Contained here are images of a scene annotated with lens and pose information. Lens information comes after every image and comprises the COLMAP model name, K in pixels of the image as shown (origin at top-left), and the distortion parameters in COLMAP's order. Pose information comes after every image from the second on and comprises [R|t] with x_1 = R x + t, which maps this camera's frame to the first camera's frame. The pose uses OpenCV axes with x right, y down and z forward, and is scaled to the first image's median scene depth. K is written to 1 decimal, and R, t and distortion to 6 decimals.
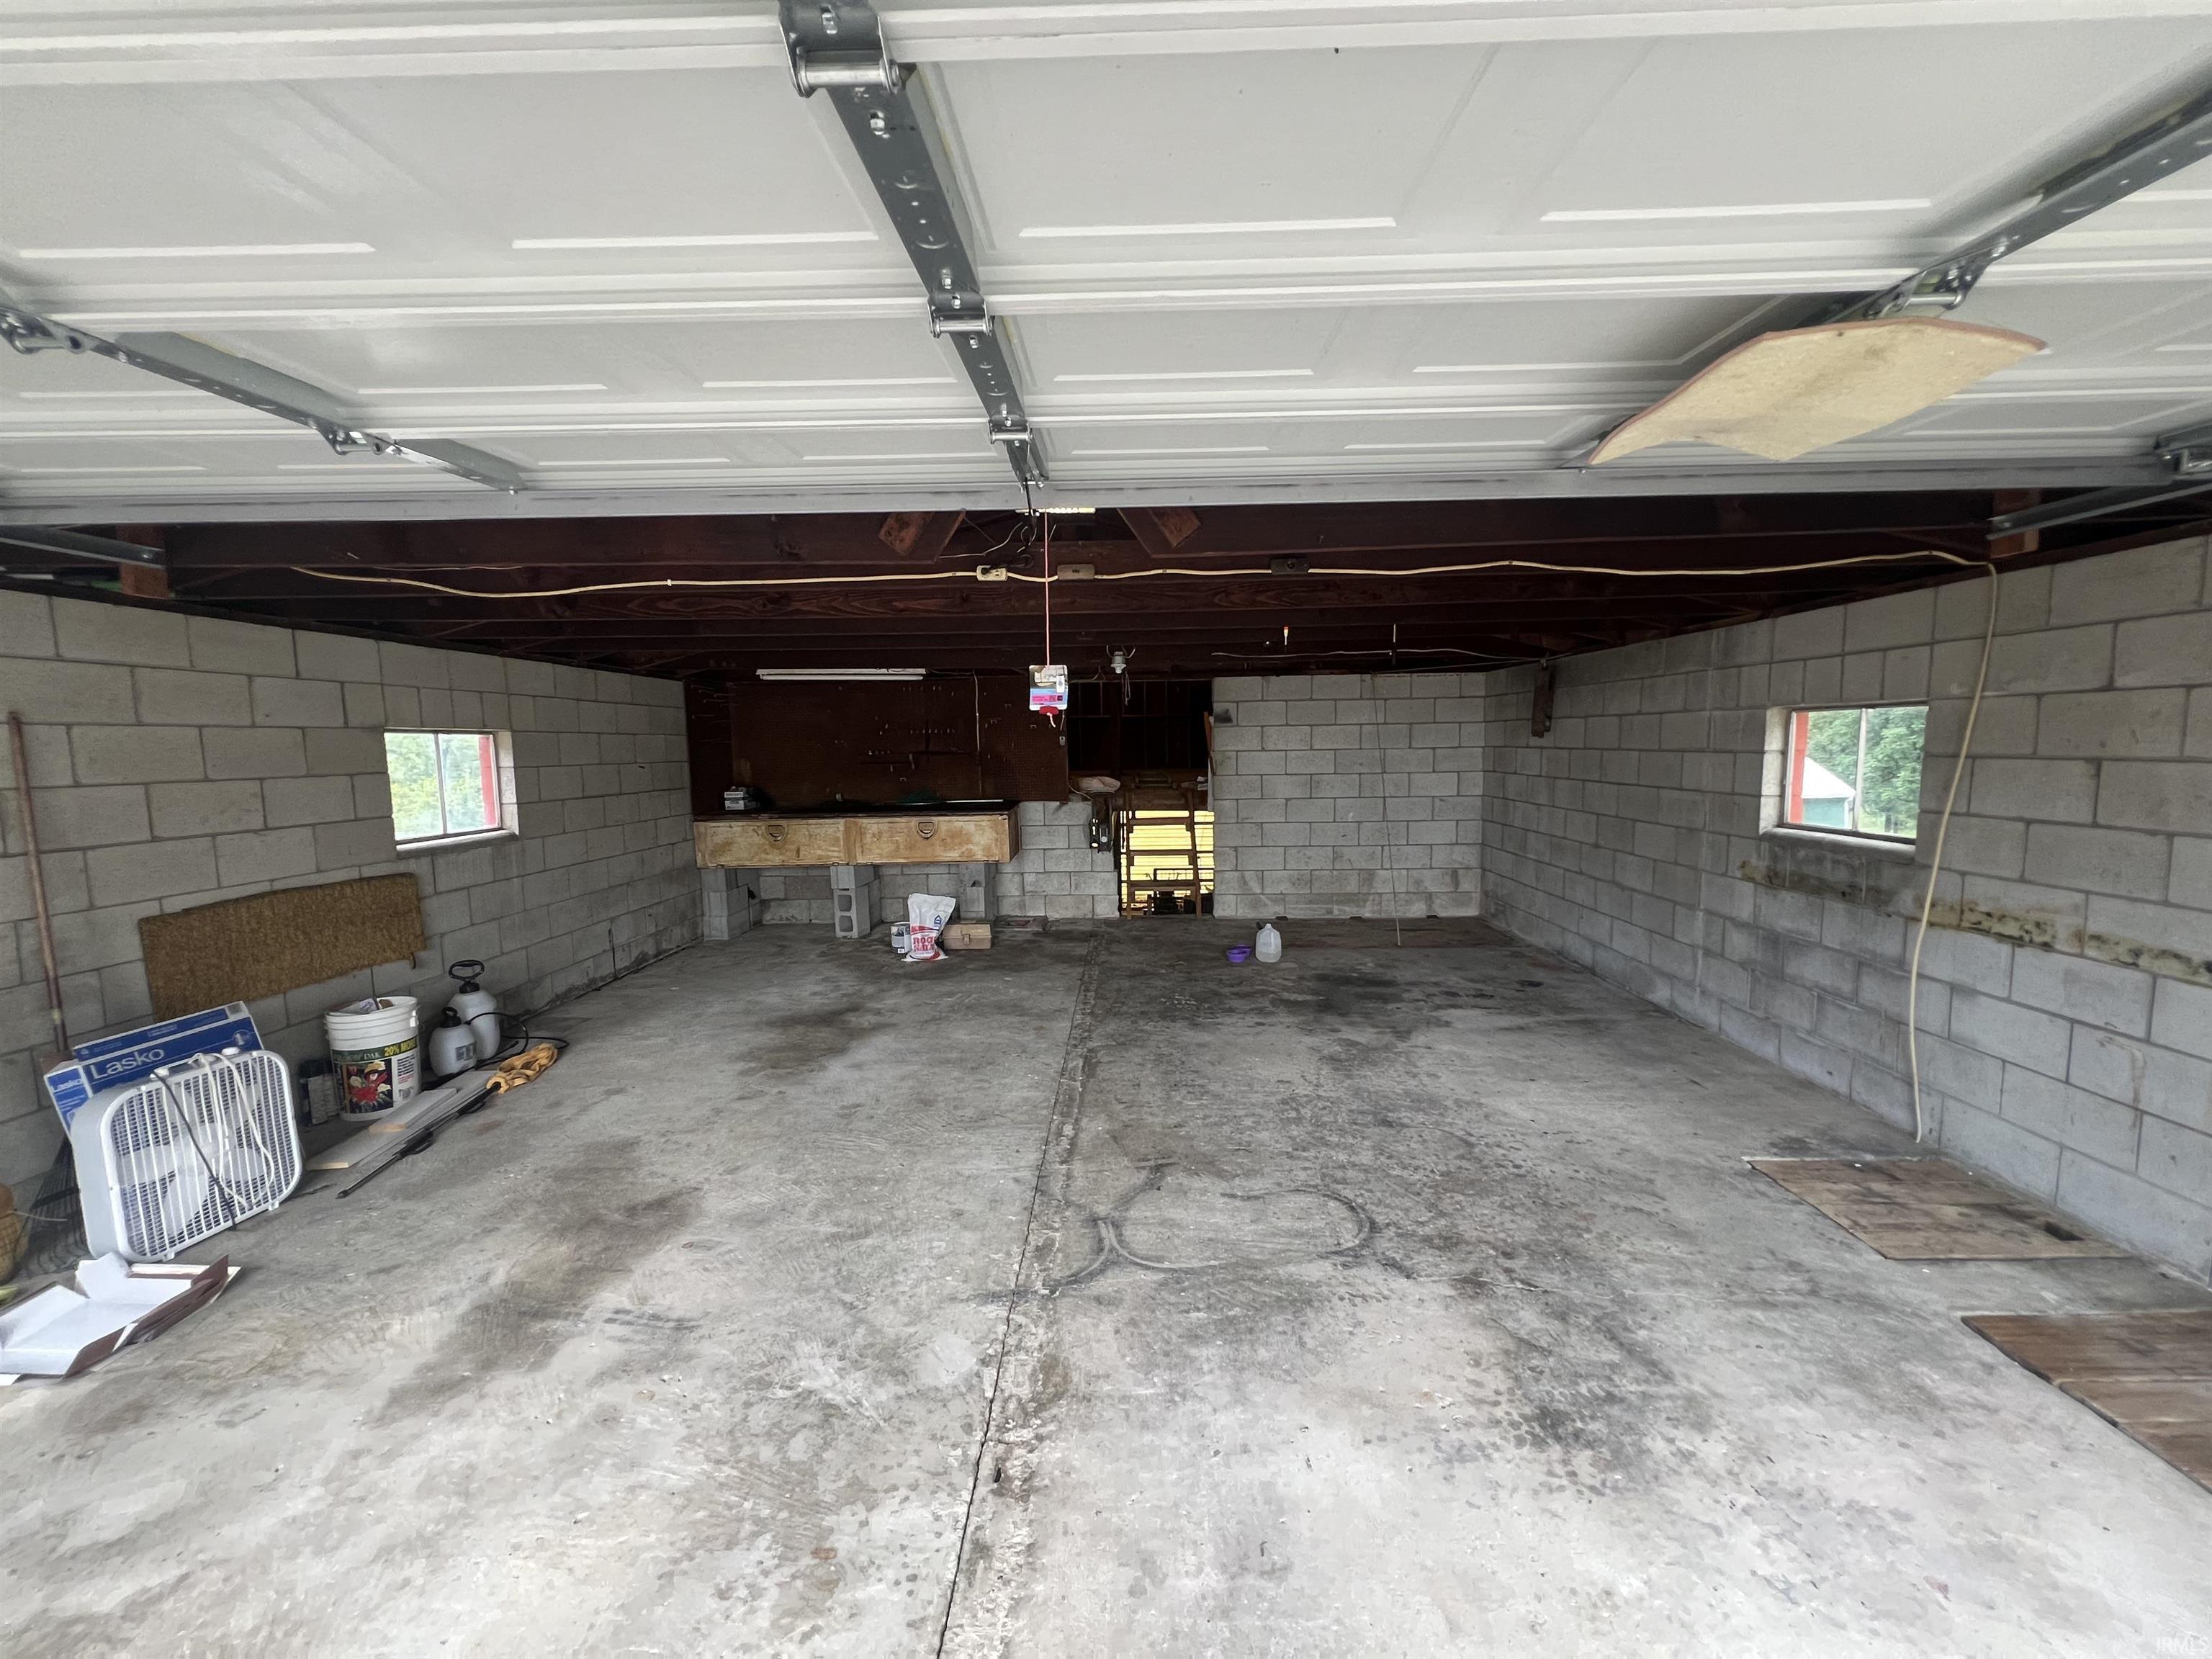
lens RADIAL K [[887.1, 0, 1107.1], [0, 887.1, 835.4], [0, 0, 1]] dist [-0.000774, -0.000065]
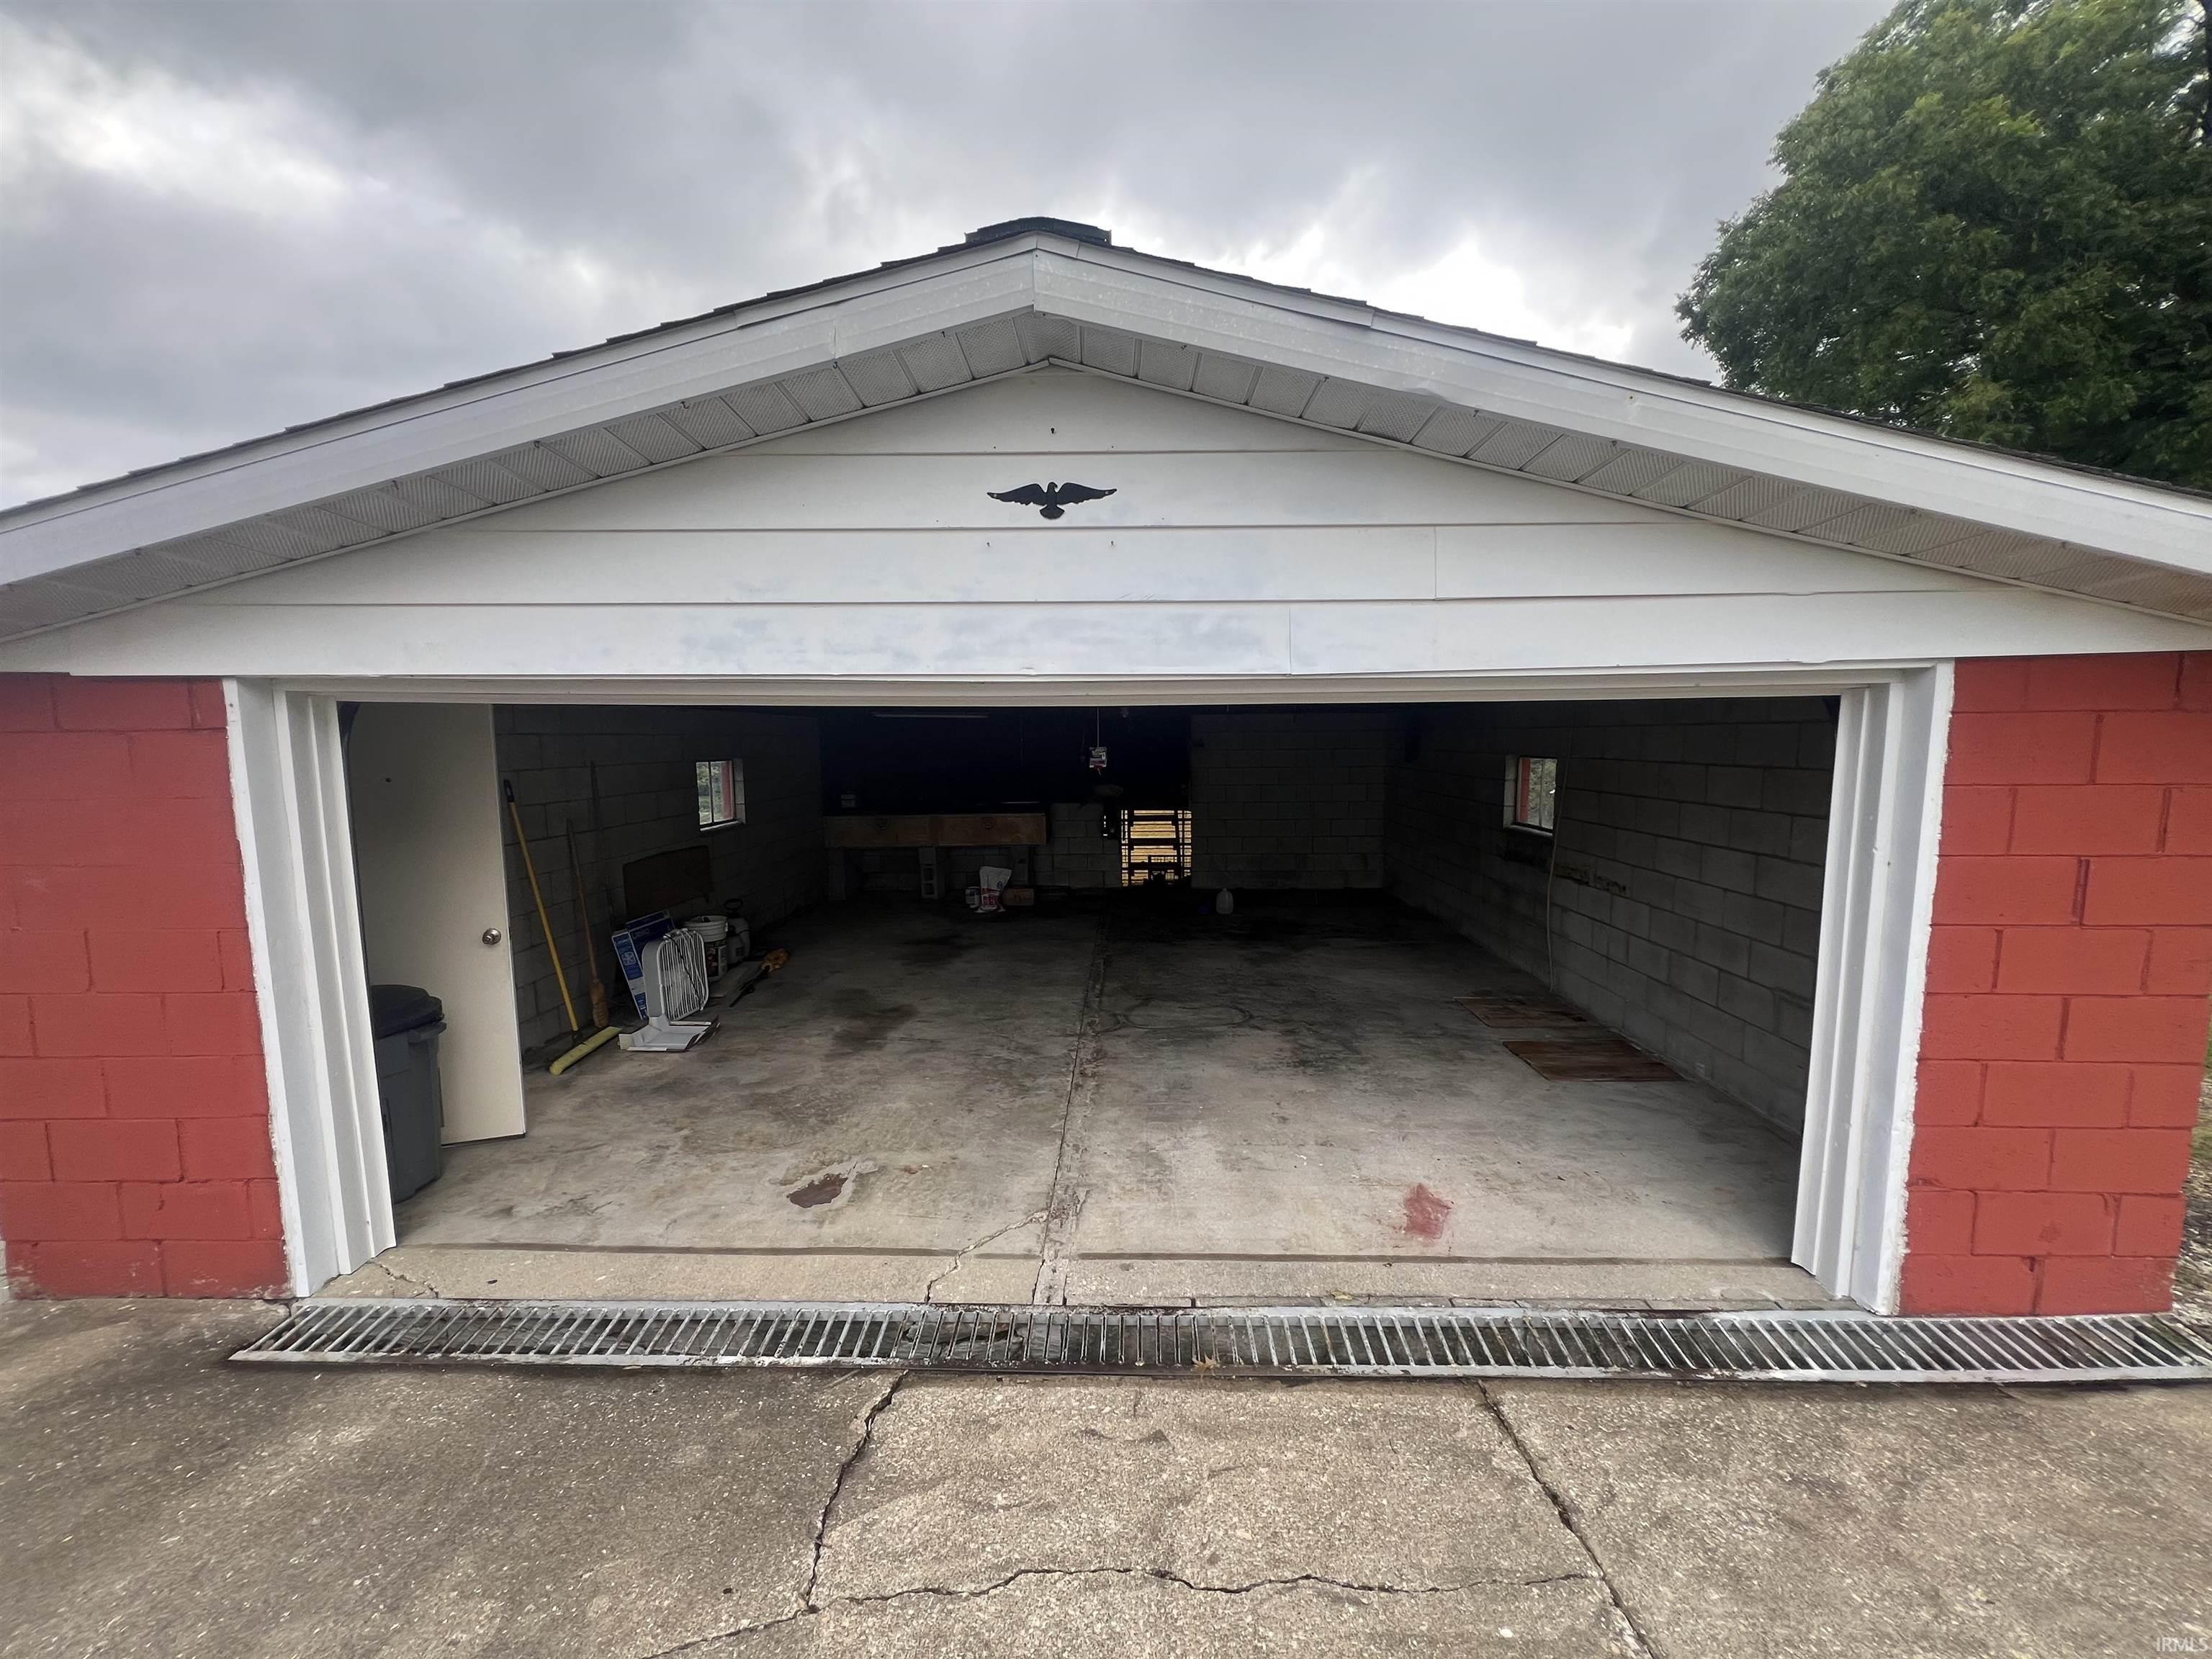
lens RADIAL K [[887.1, 0, 1112.5], [0, 887.1, 831.8], [0, 0, 1]] dist [-0.000774, -0.000065]
pose [[0.999928, 0.007453, 0.009367, -0.028398], [-0.007460, 0.999972, 0.000677, 0.009465], [-0.009361, -0.000747, 0.999956, -0.695392]]
